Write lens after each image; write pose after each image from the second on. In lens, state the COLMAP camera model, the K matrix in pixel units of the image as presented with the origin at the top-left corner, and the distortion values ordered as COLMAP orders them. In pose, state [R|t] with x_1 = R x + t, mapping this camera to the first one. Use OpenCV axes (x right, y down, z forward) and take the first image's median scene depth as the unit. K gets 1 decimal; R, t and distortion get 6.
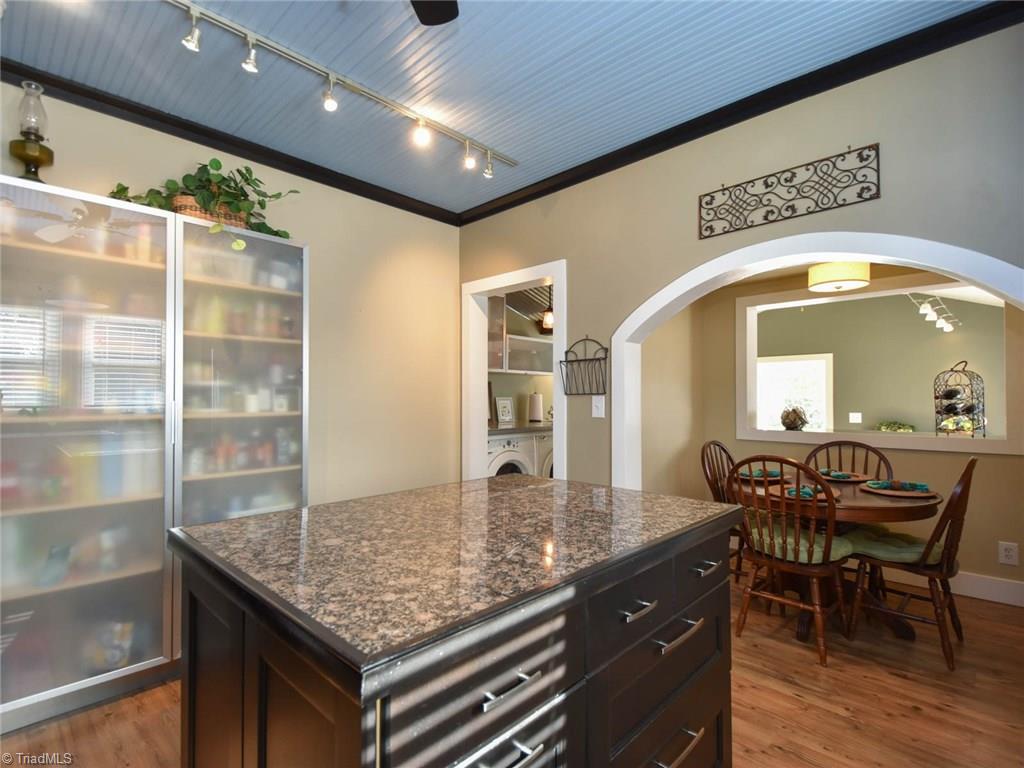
lens RADIAL K [[501.5, 0, 506.3], [0, 501.5, 392.8], [0, 0, 1]] dist [0.005328, -0.008945]
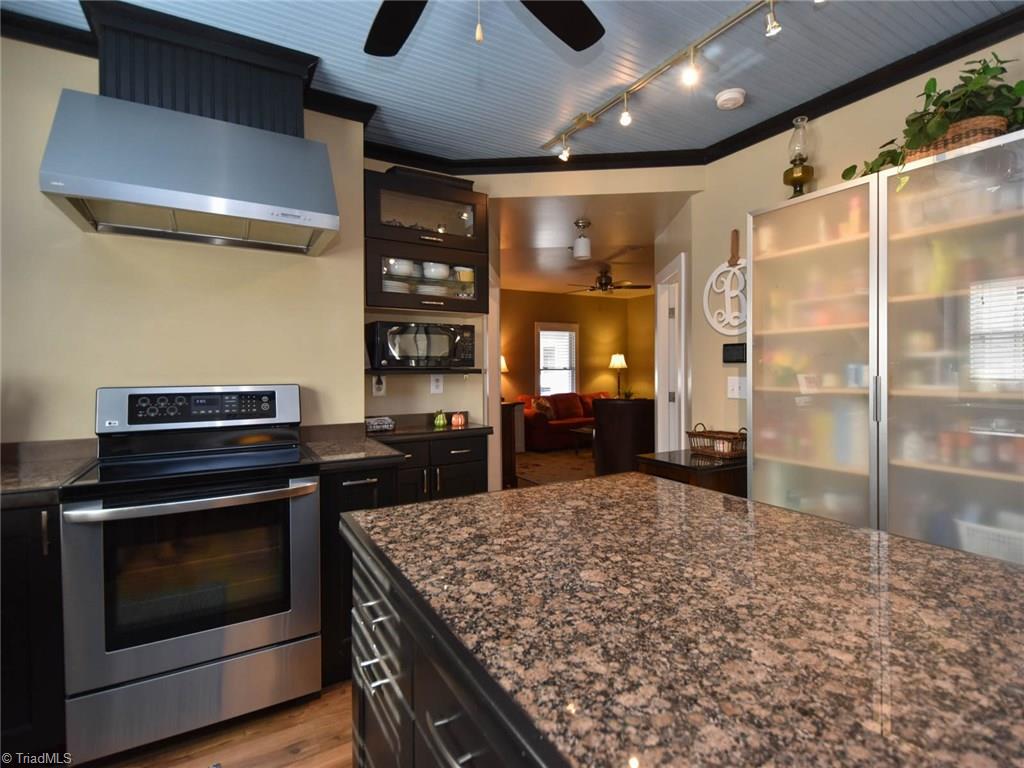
lens RADIAL K [[501.5, 0, 533.9], [0, 501.5, 367.7], [0, 0, 1]] dist [0.005328, -0.008945]
pose [[-0.233053, 0.000090, -0.972464, 0.792742], [0.010067, 0.999947, -0.002320, -0.005492], [0.972412, -0.010330, -0.233042, 1.205241]]
